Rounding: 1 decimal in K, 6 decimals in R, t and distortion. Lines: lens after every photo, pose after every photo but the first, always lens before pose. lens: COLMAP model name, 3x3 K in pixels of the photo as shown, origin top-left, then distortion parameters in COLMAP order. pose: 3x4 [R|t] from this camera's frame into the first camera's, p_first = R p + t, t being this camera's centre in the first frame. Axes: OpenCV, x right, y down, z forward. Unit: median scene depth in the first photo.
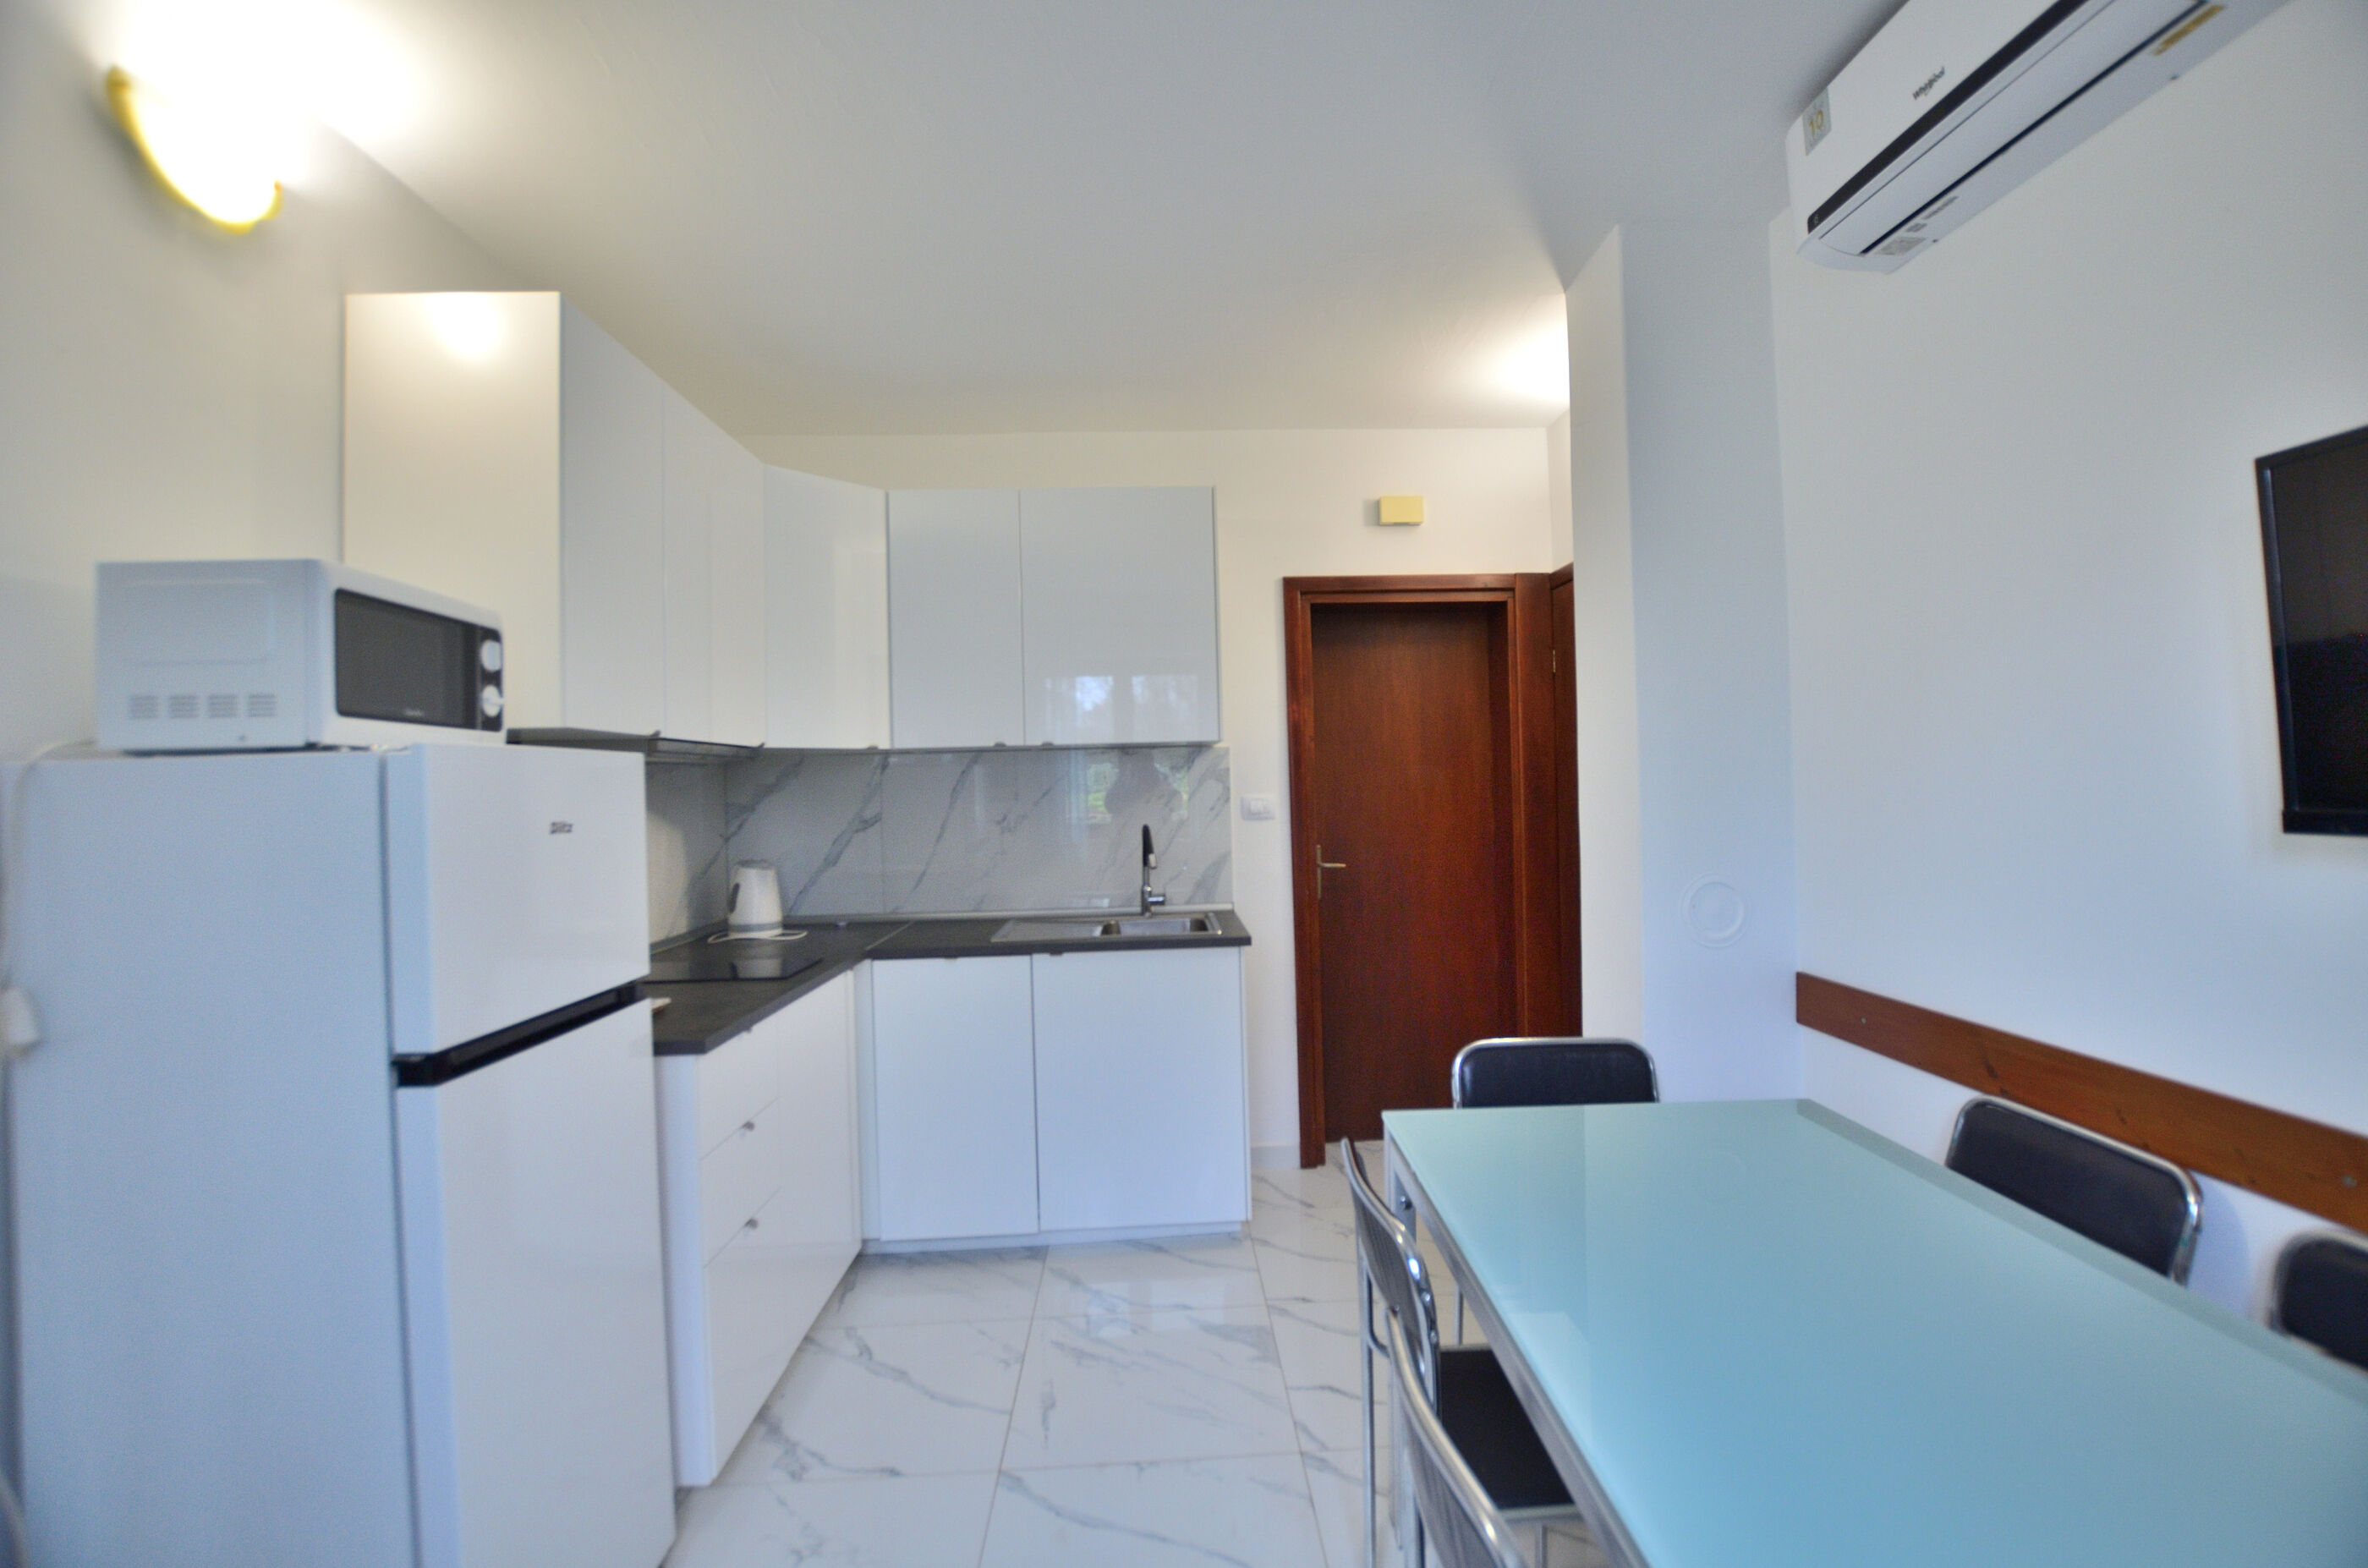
lens RADIAL K [[1043.0, 0, 1198.5], [0, 1043.0, 782.2], [0, 0, 1]] dist [-0.029869, 0.003508]
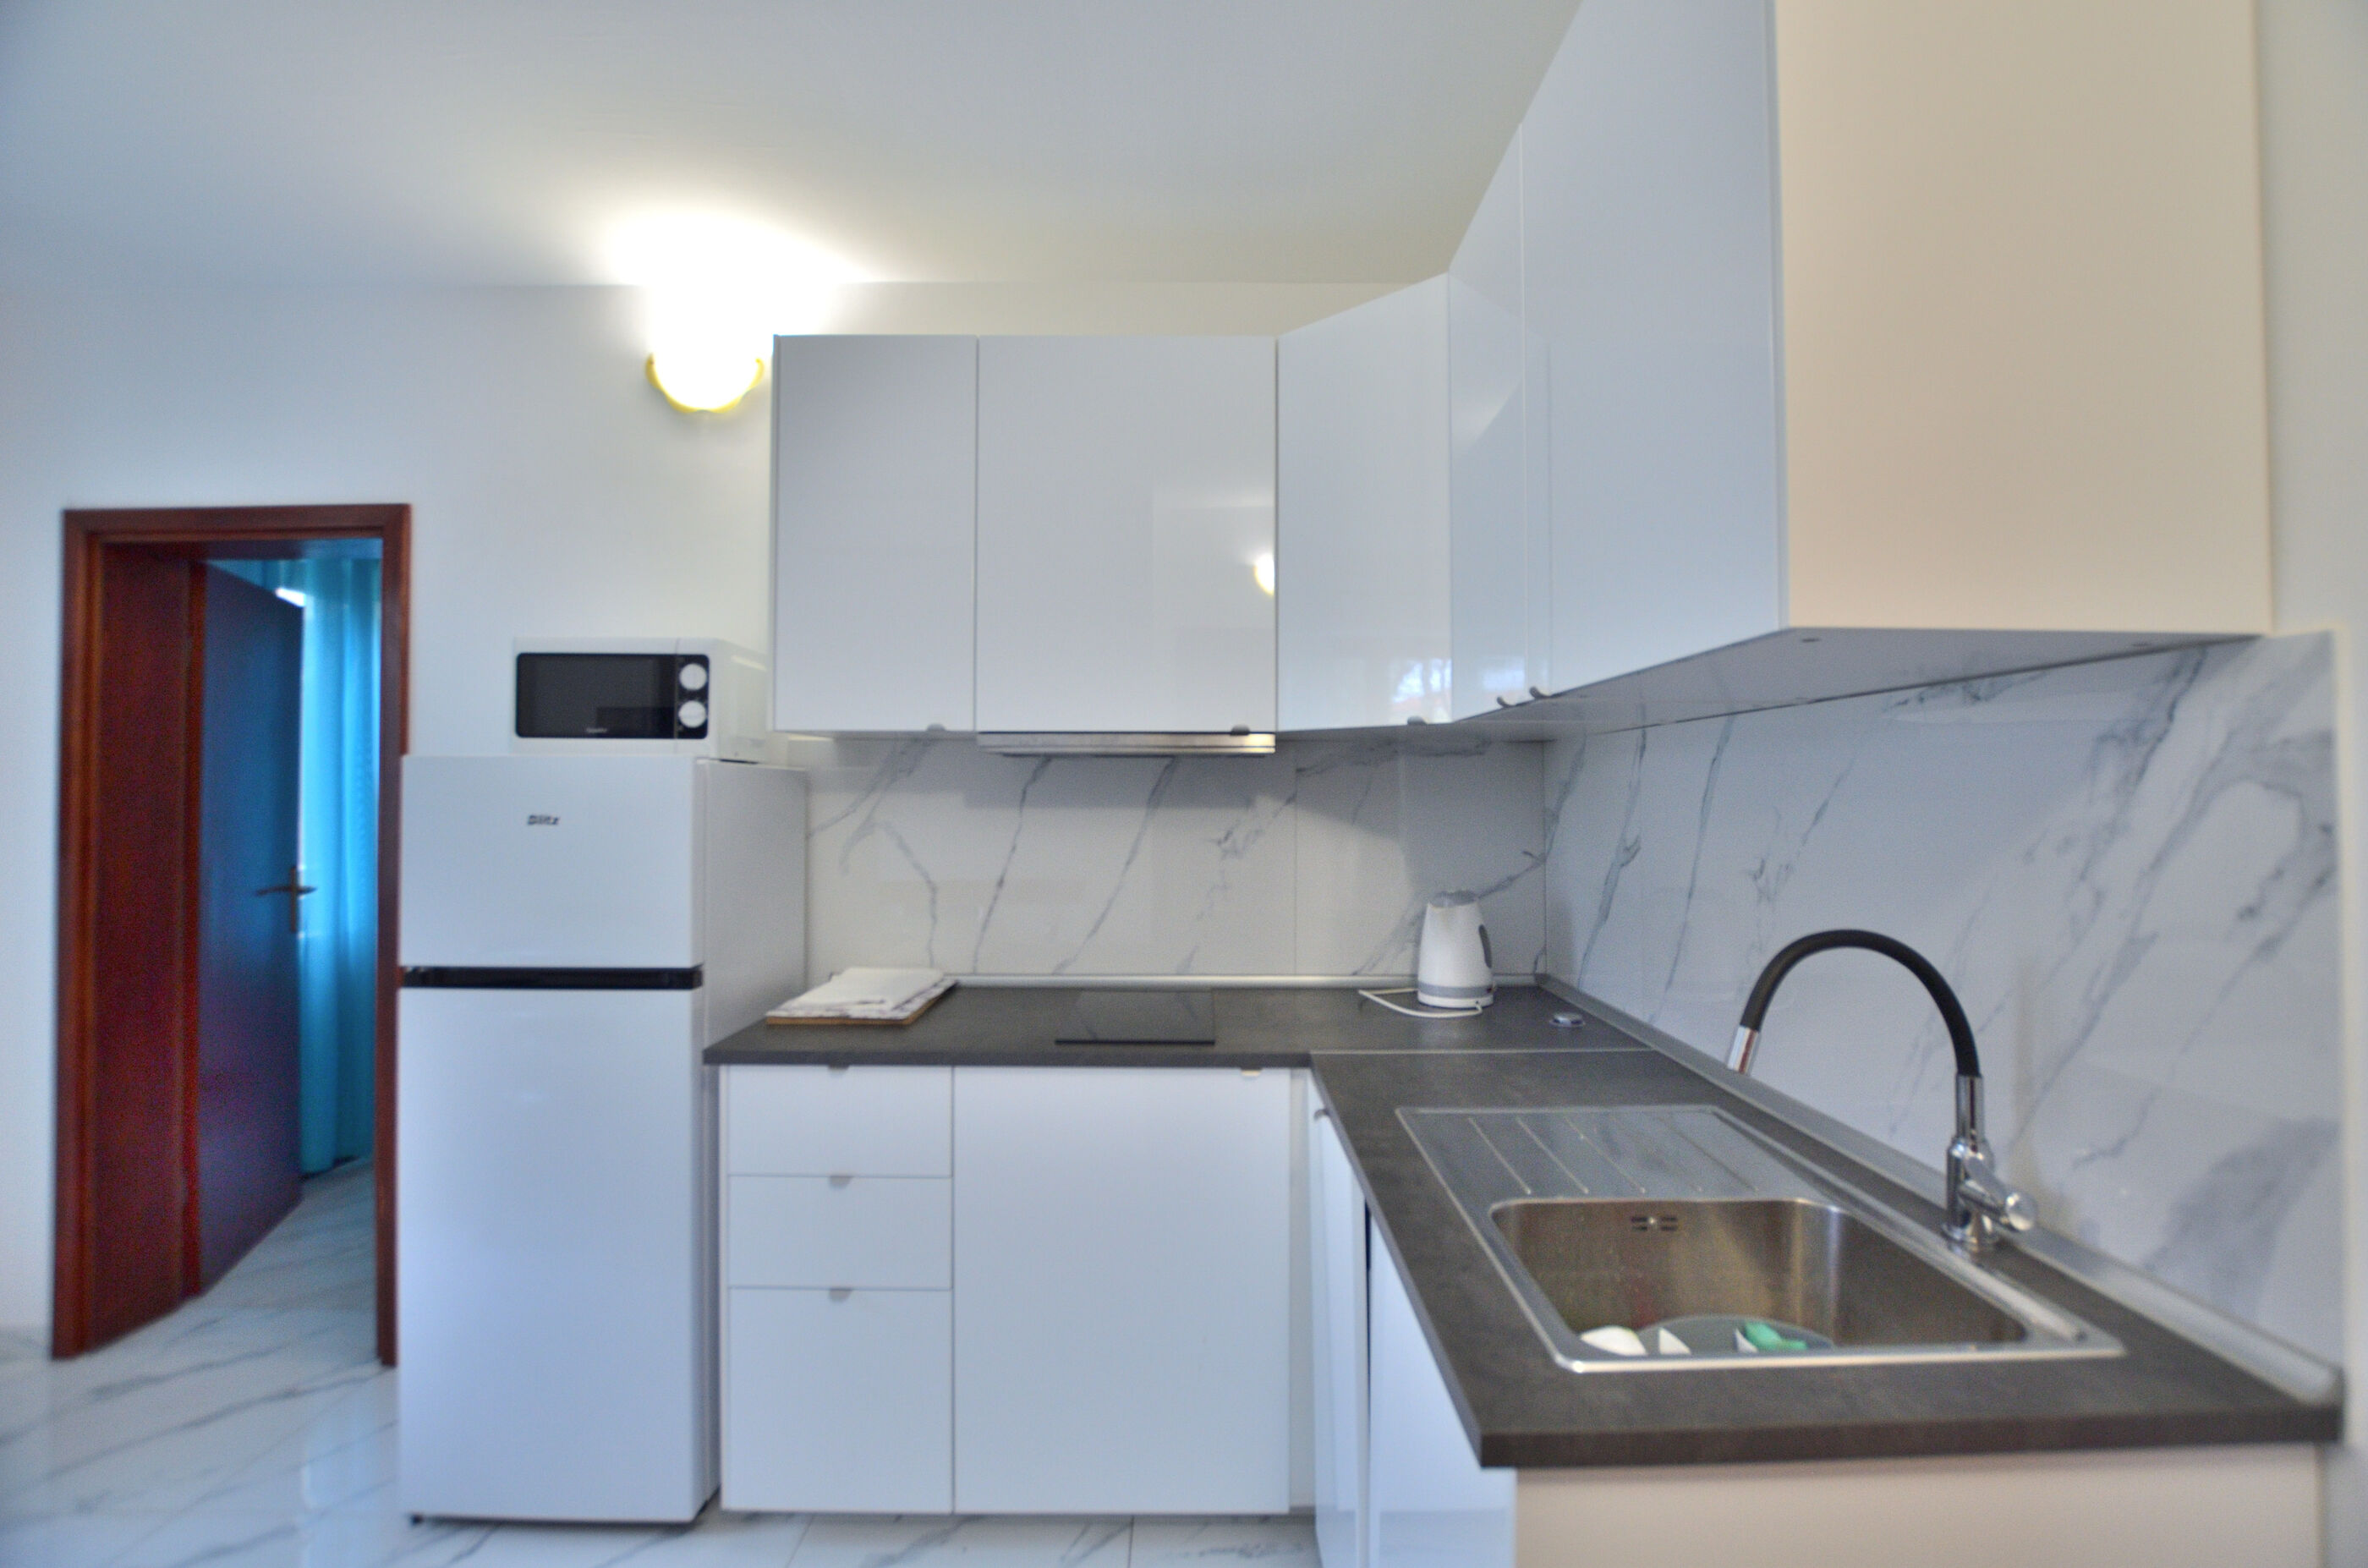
lens RADIAL K [[1043.0, 0, 1212.9], [0, 1043.0, 779.3], [0, 0, 1]] dist [-0.029869, 0.003508]
pose [[-0.033828, 0.011281, -0.999364, 0.281965], [0.002067, 0.999935, 0.011217, -0.007952], [0.999426, -0.001686, -0.033849, 0.908940]]
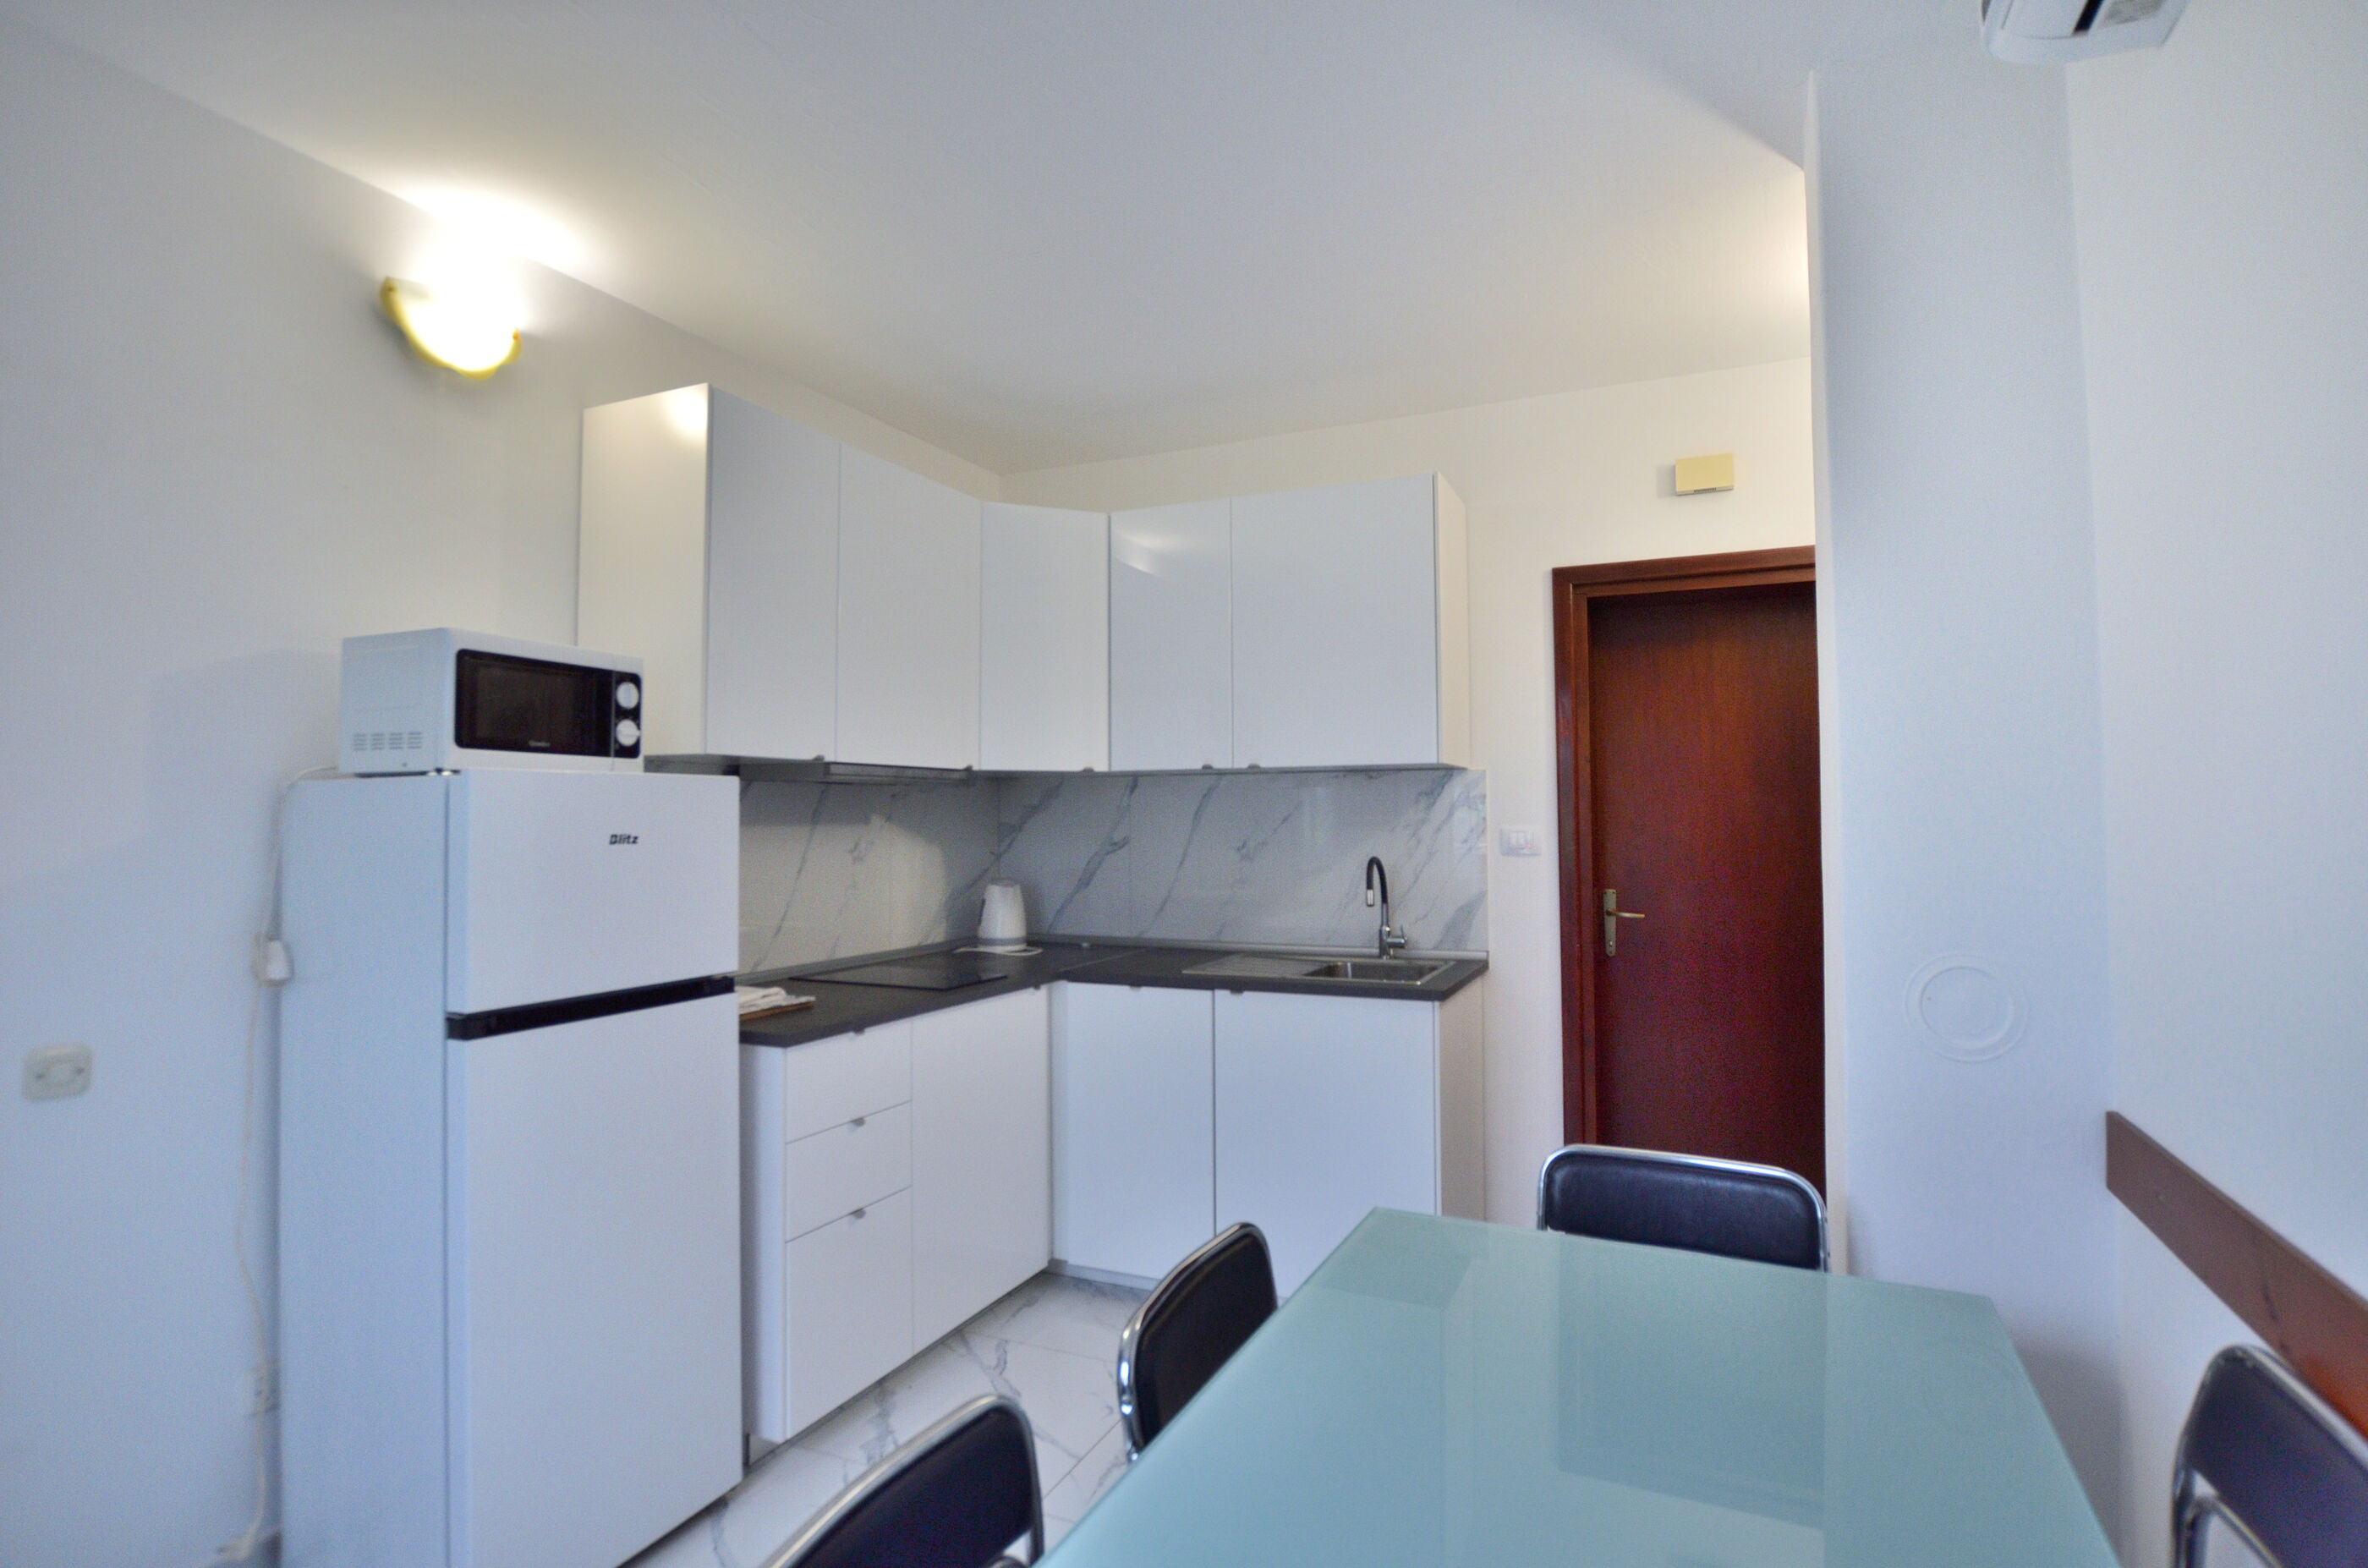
lens RADIAL K [[1132.7, 0, 1195.6], [0, 1132.7, 782.4], [0, 0, 1]] dist [-0.028281, -0.000078]
pose [[0.892621, 0.006666, -0.450759, 0.274773], [-0.015680, 0.999745, -0.016266, -0.005375], [0.450536, 0.021587, 0.892497, 0.069345]]
